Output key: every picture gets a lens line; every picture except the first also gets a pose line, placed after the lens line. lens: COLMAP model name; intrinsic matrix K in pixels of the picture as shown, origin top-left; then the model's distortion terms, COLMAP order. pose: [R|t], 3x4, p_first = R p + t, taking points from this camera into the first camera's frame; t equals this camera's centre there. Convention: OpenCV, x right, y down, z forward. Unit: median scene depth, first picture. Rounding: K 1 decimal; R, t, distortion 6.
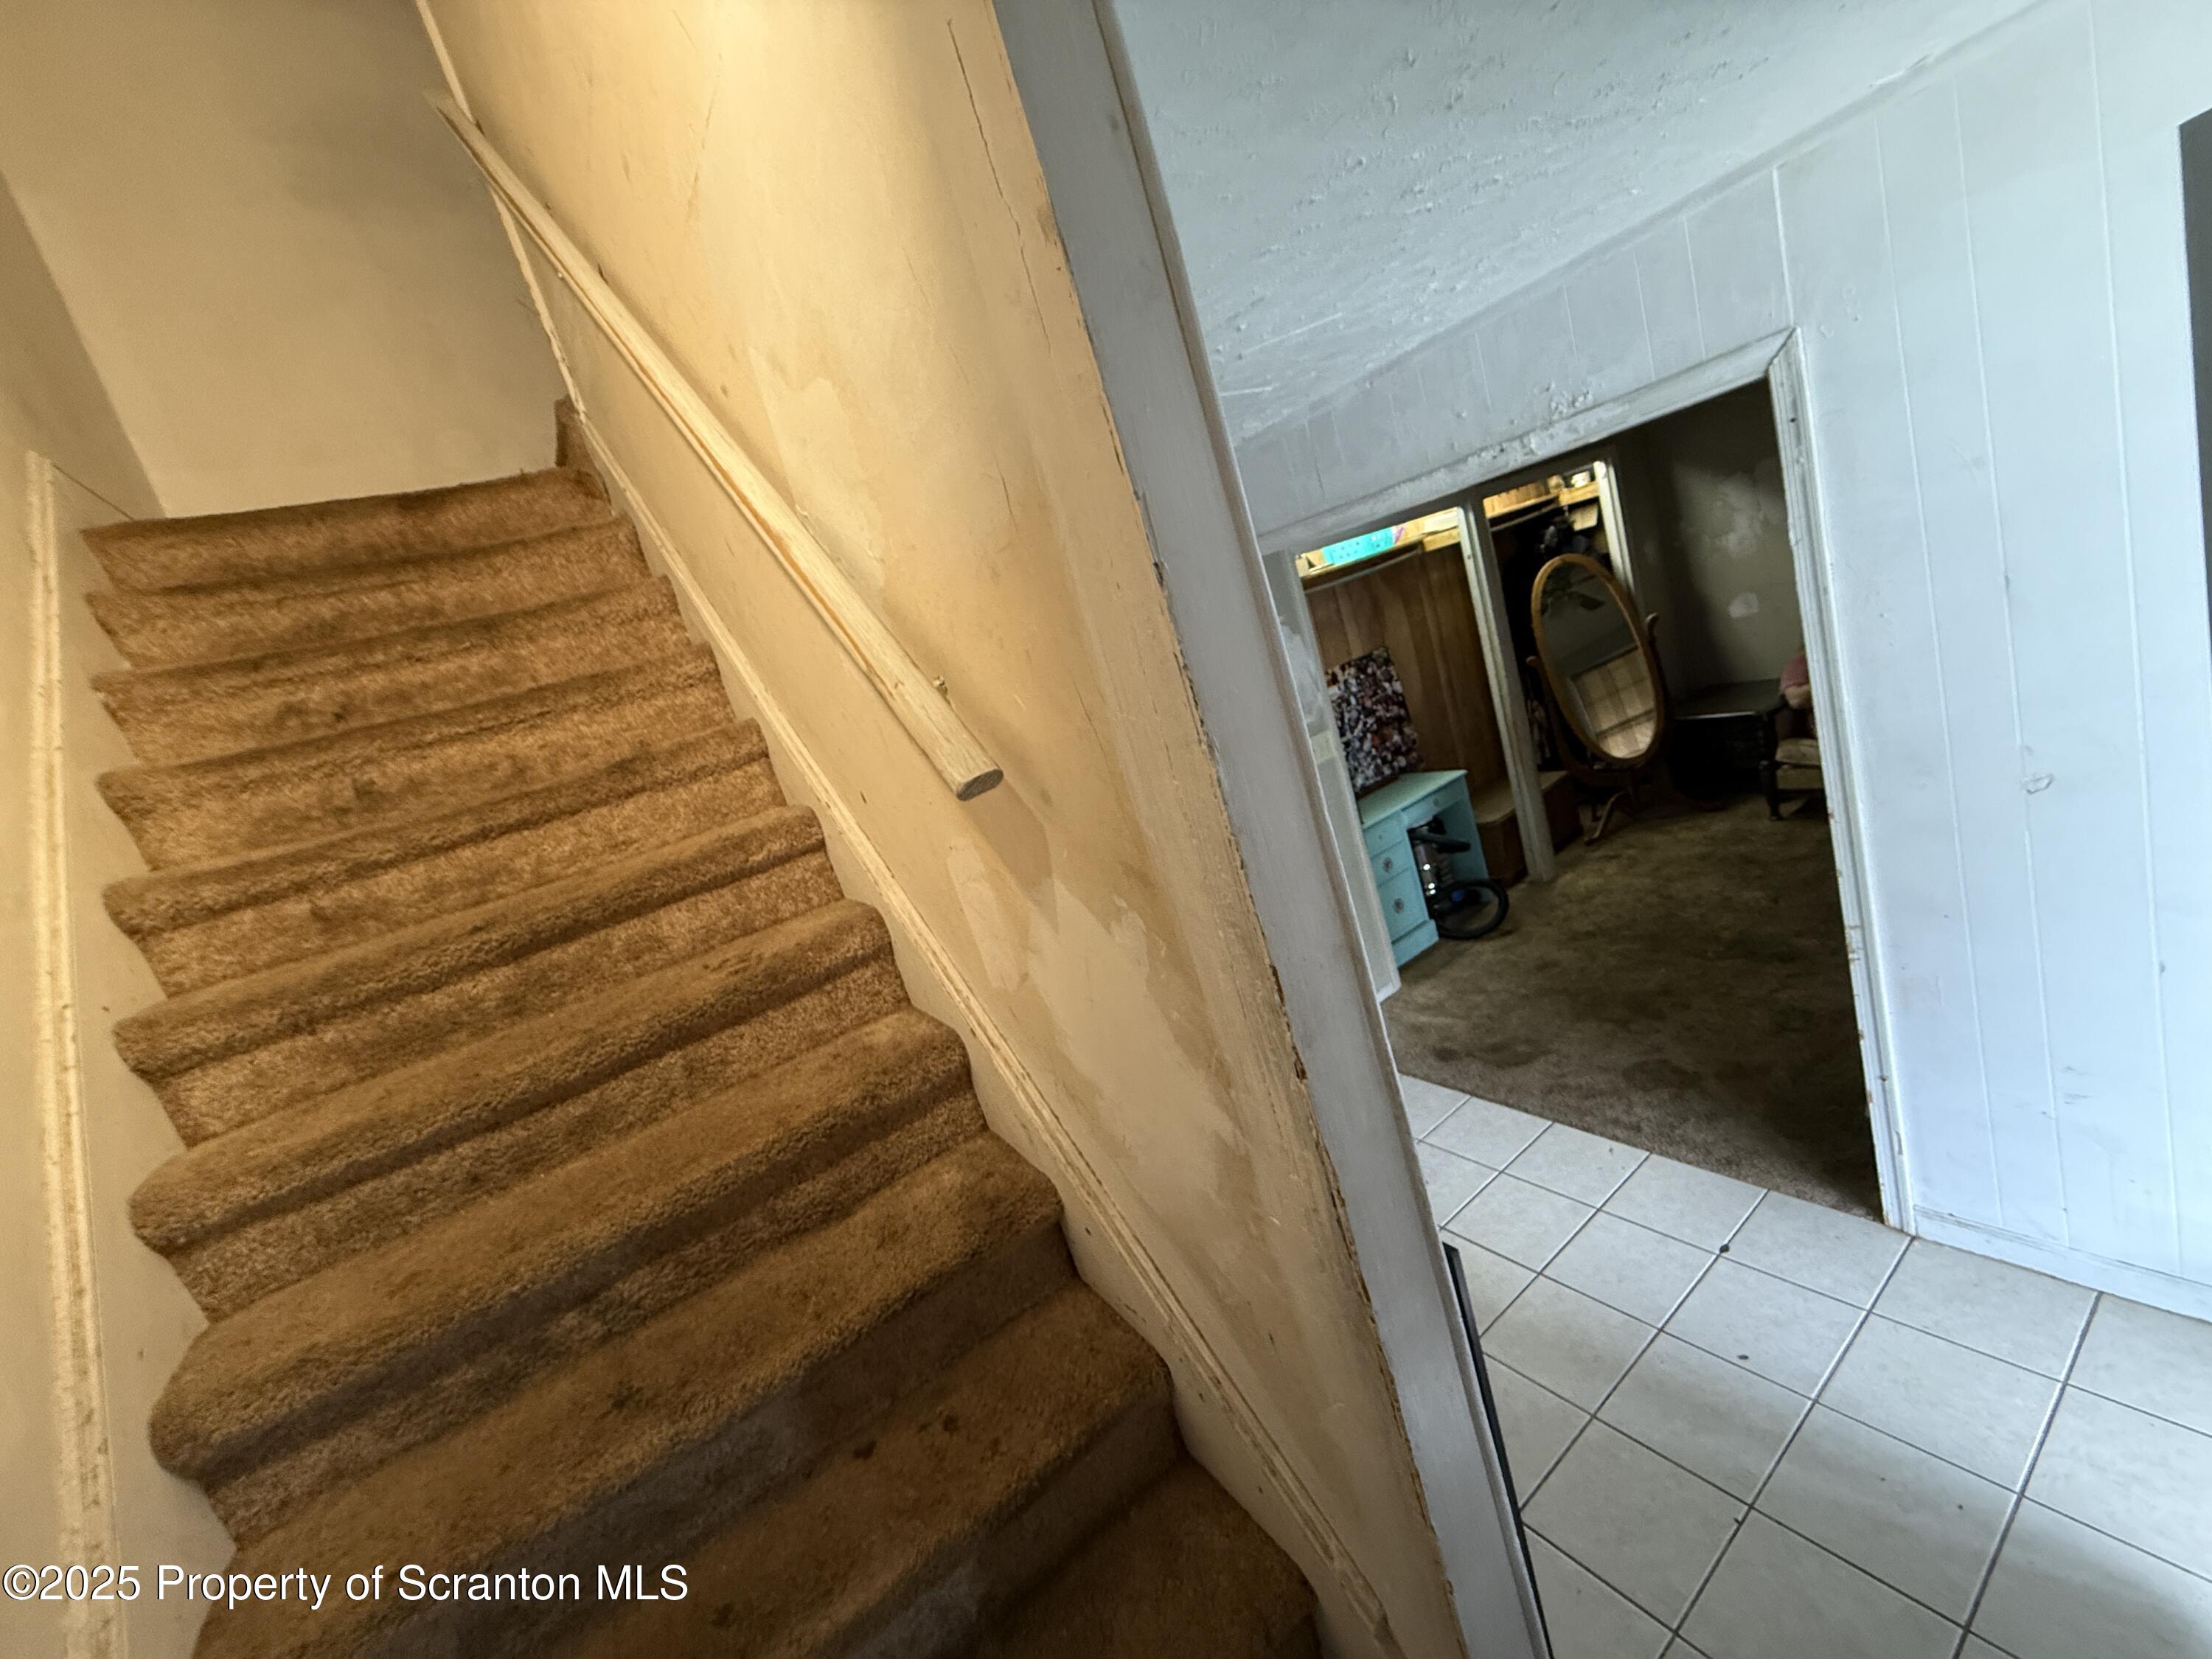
lens RADIAL K [[886.4, 0, 1106.0], [0, 886.4, 828.5], [0, 0, 1]] dist [-0.001798, 0.000394]
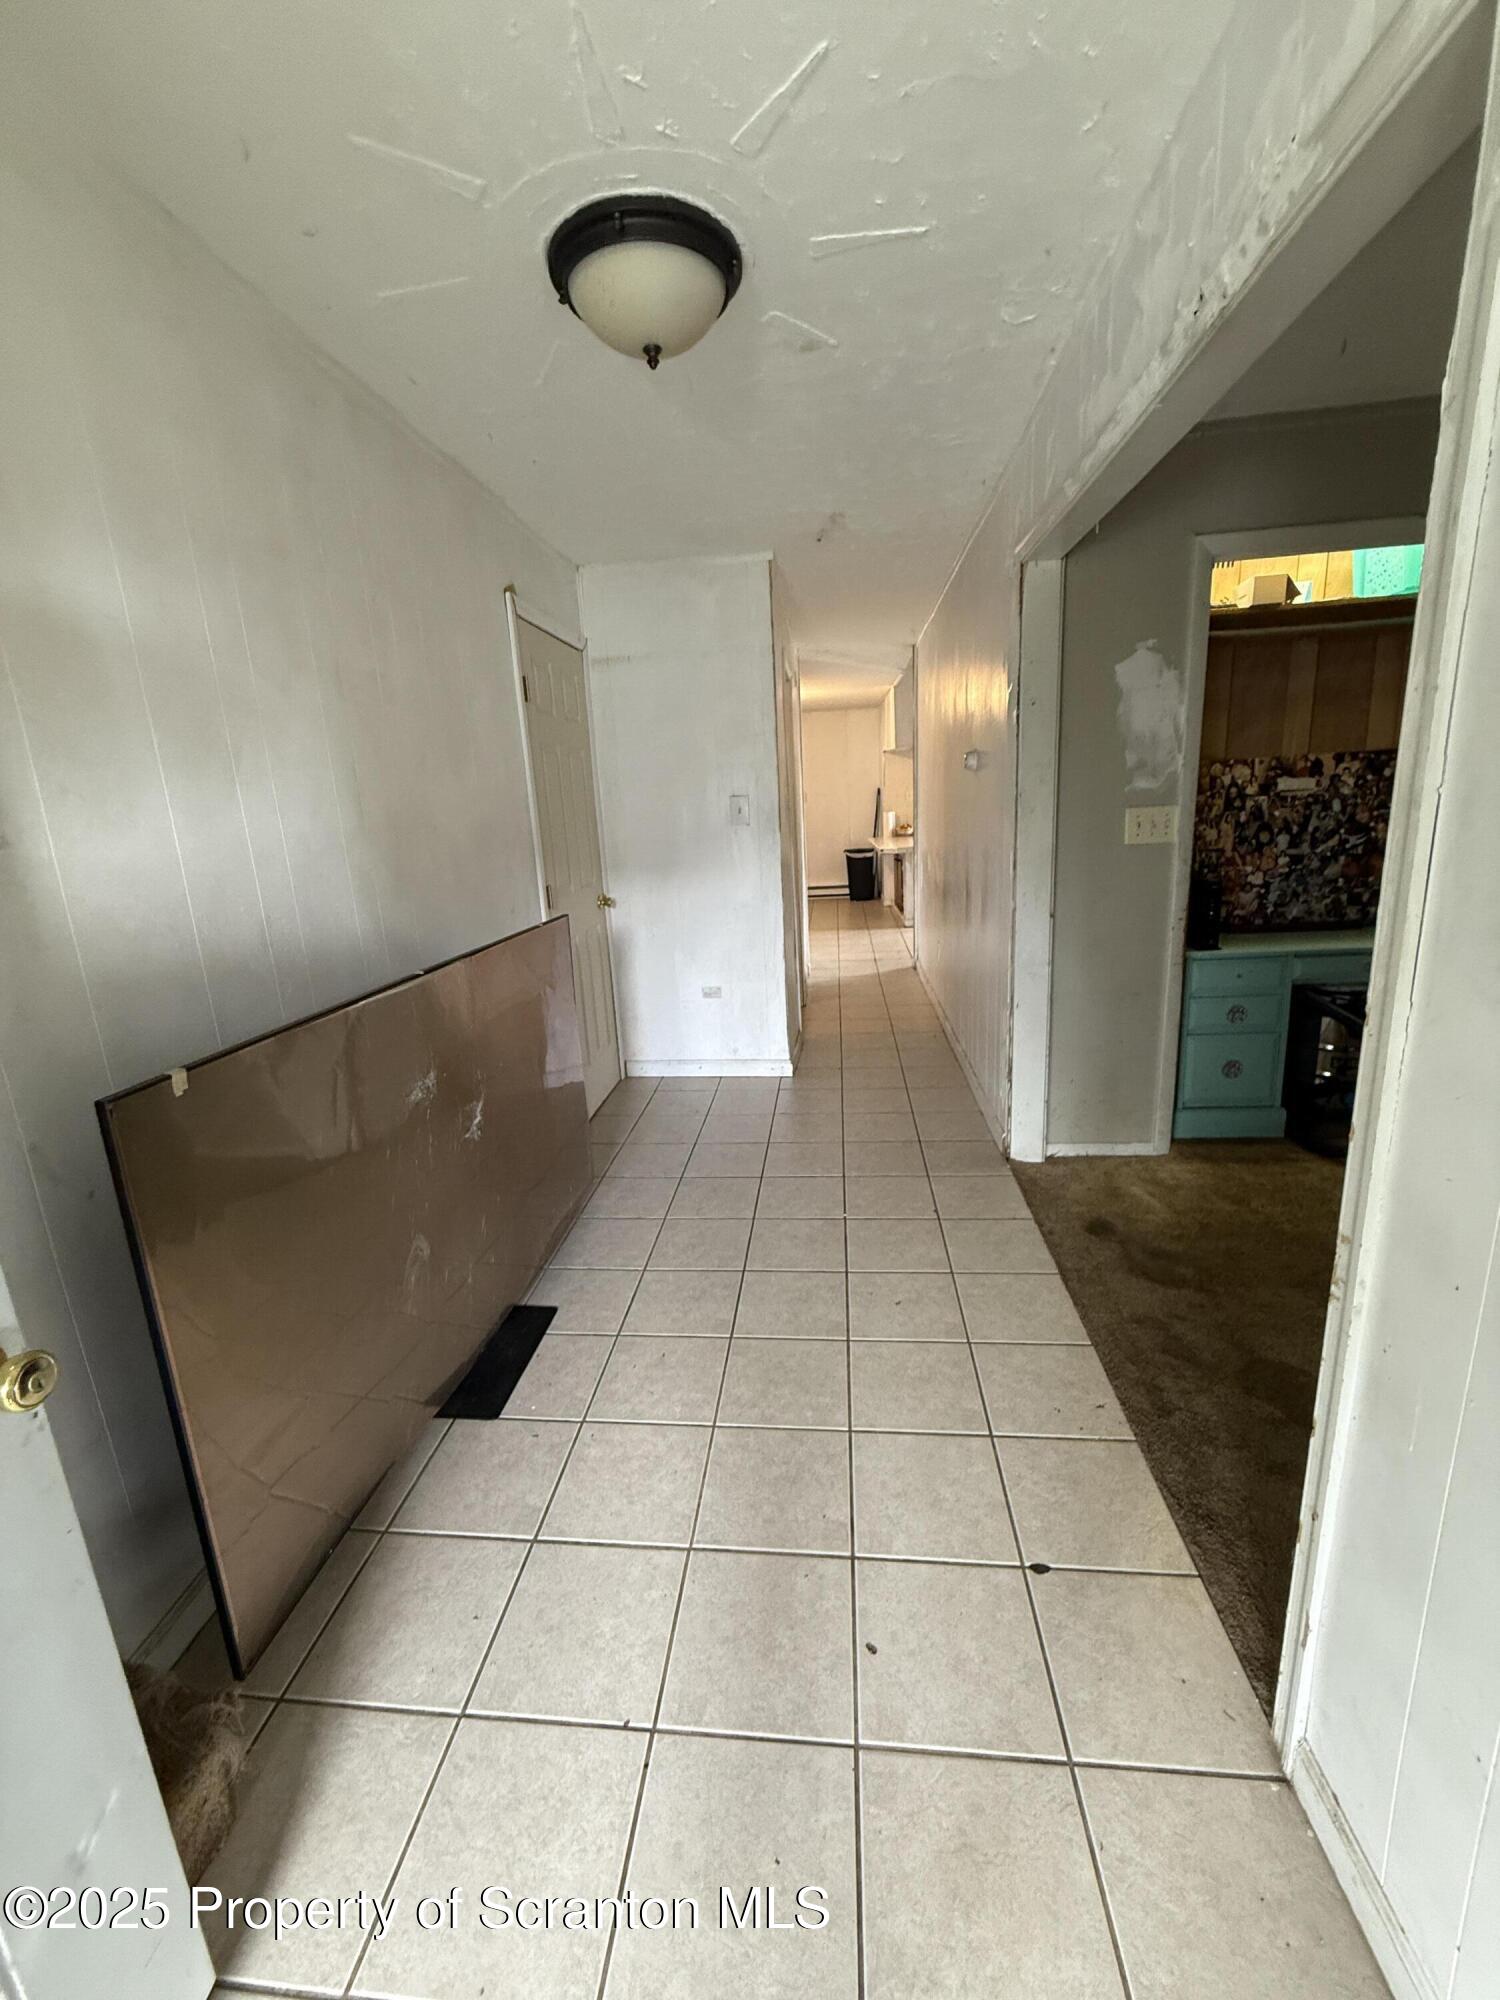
lens RADIAL K [[801.4, 0, 752.9], [0, 801.4, 993.6], [0, 0, 1]] dist [-0.001798, 0.000394]
pose [[0.753365, 0.385886, -0.532478, 0.325950], [-0.302441, 0.922326, 0.240507, -0.013256], [0.583926, -0.020147, 0.811557, 0.171789]]
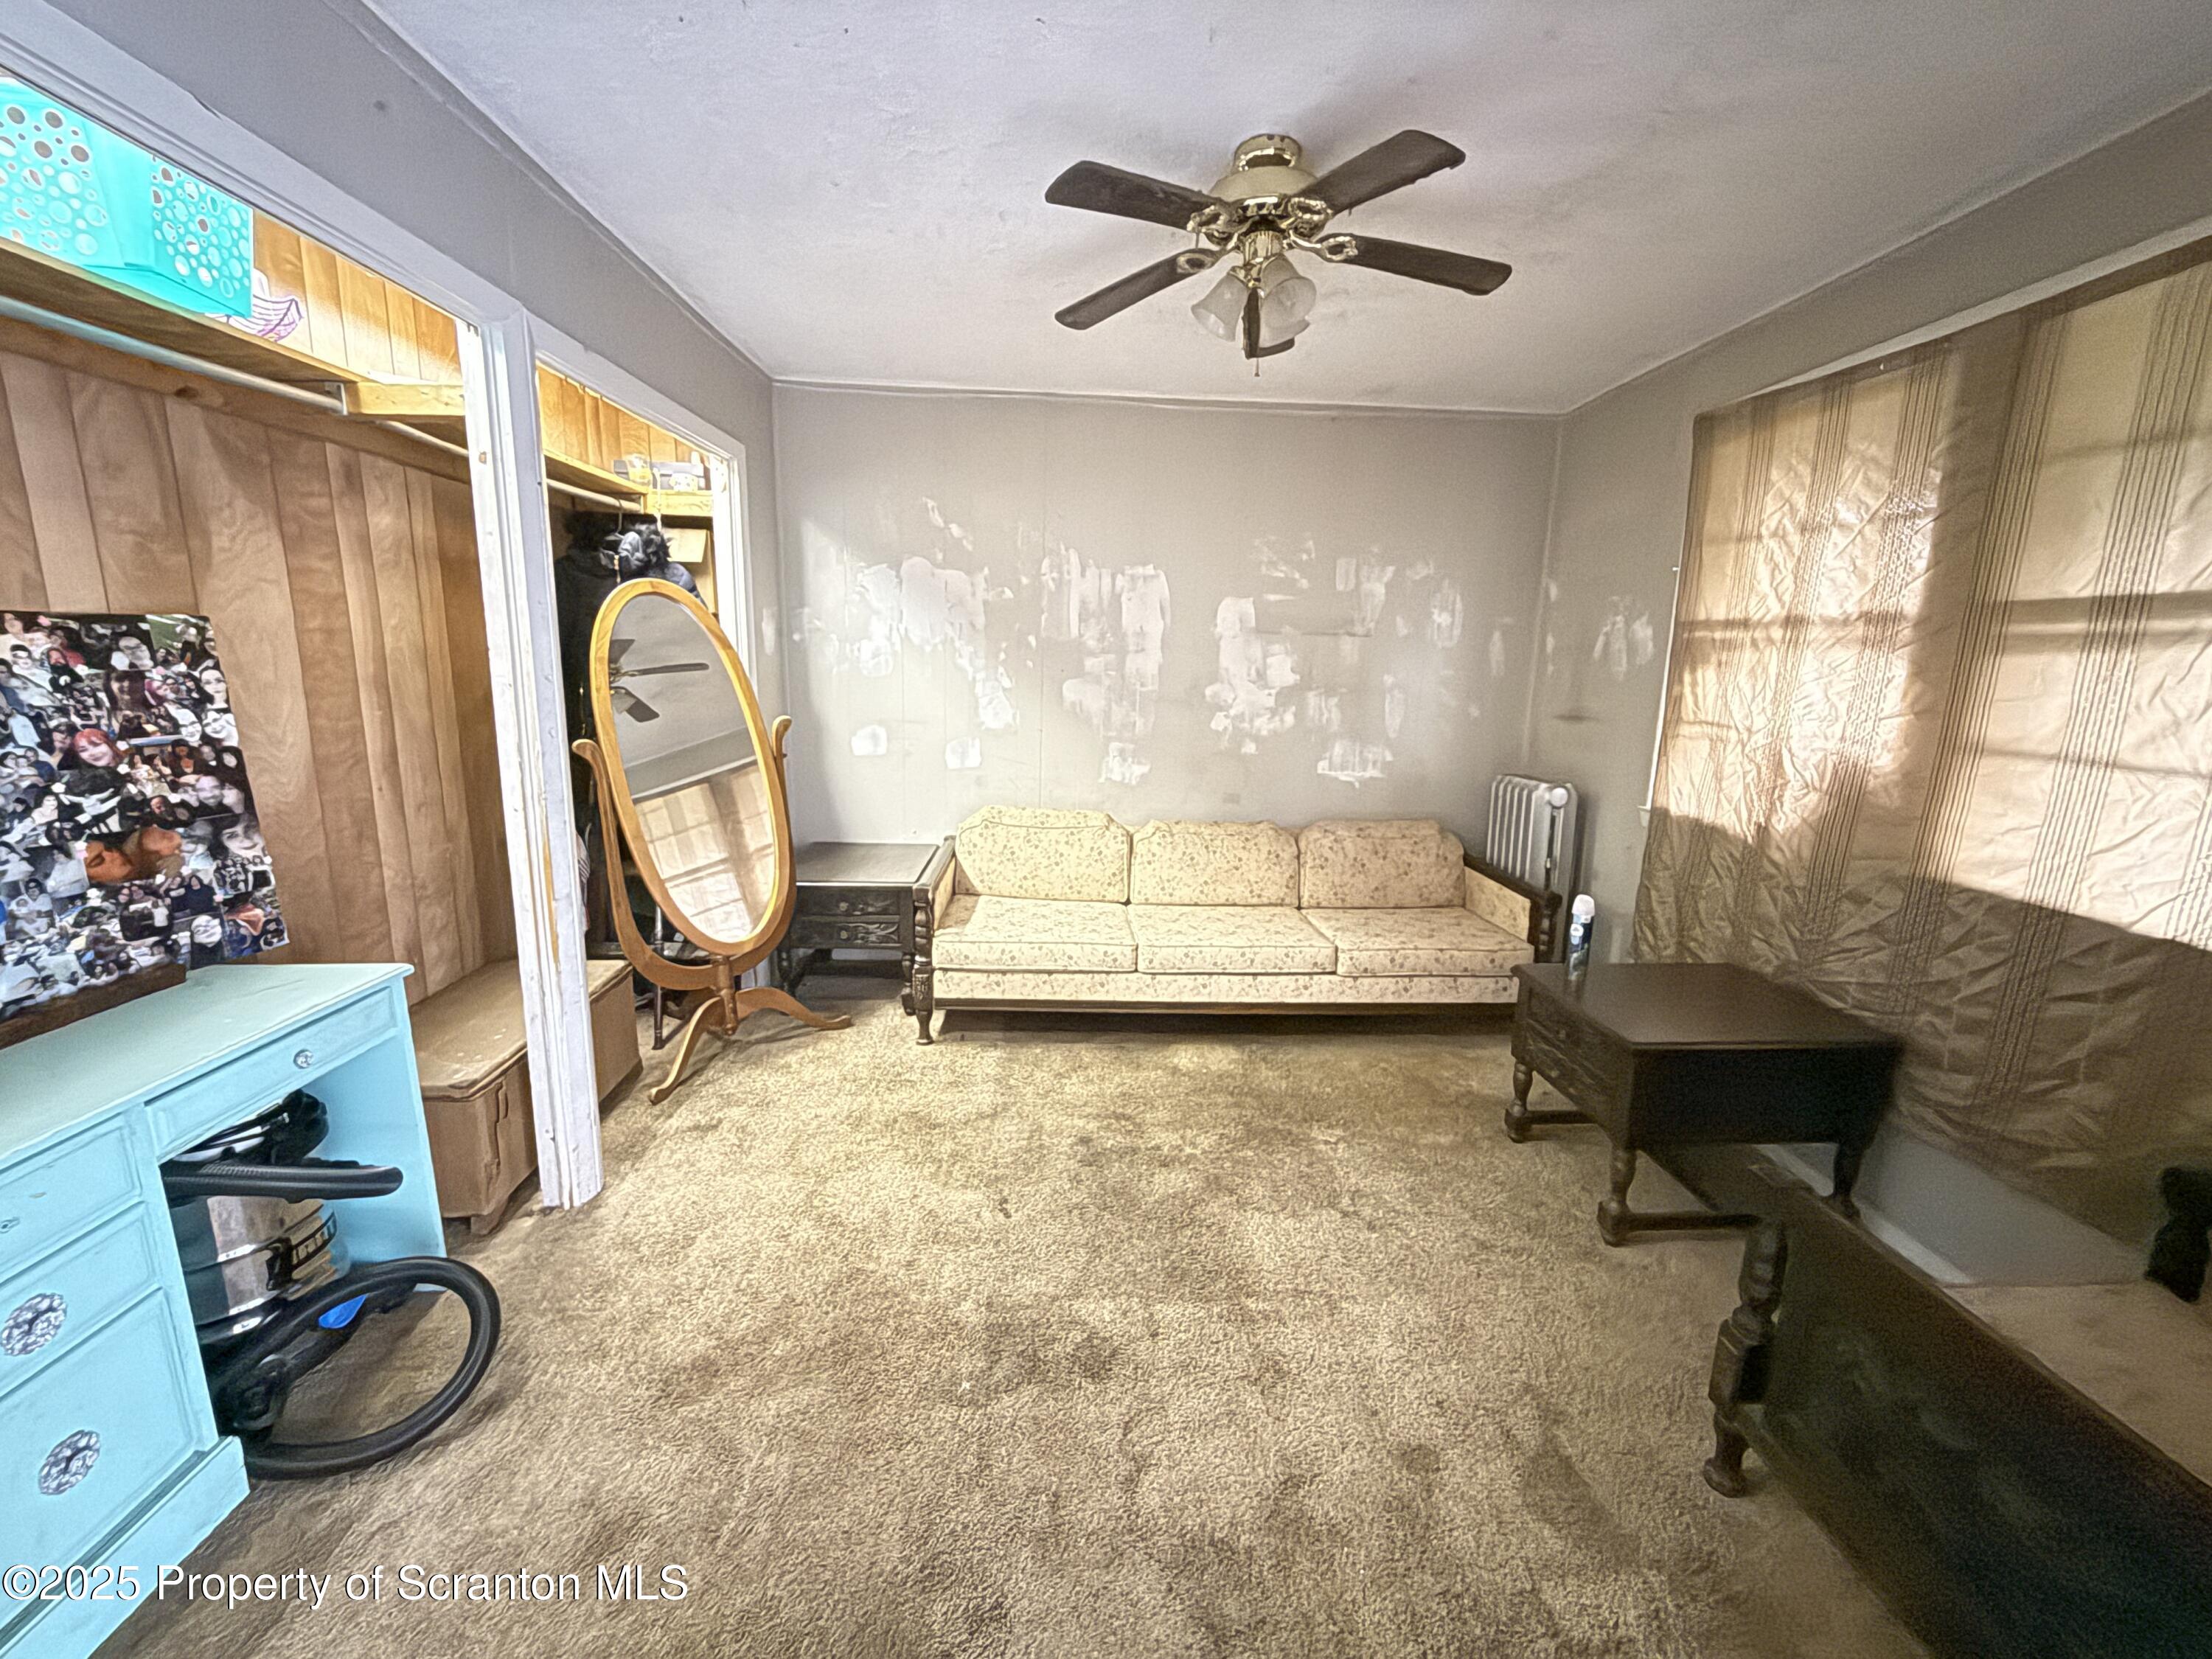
lens RADIAL K [[886.4, 0, 1108.0], [0, 886.4, 833.7], [0, 0, 1]] dist [-0.001798, 0.000394]
pose [[0.489823, 0.141874, 0.860201, 0.200326], [0.005176, 0.986180, -0.165599, -0.053326], [-0.871806, 0.085566, 0.482319, 0.507814]]
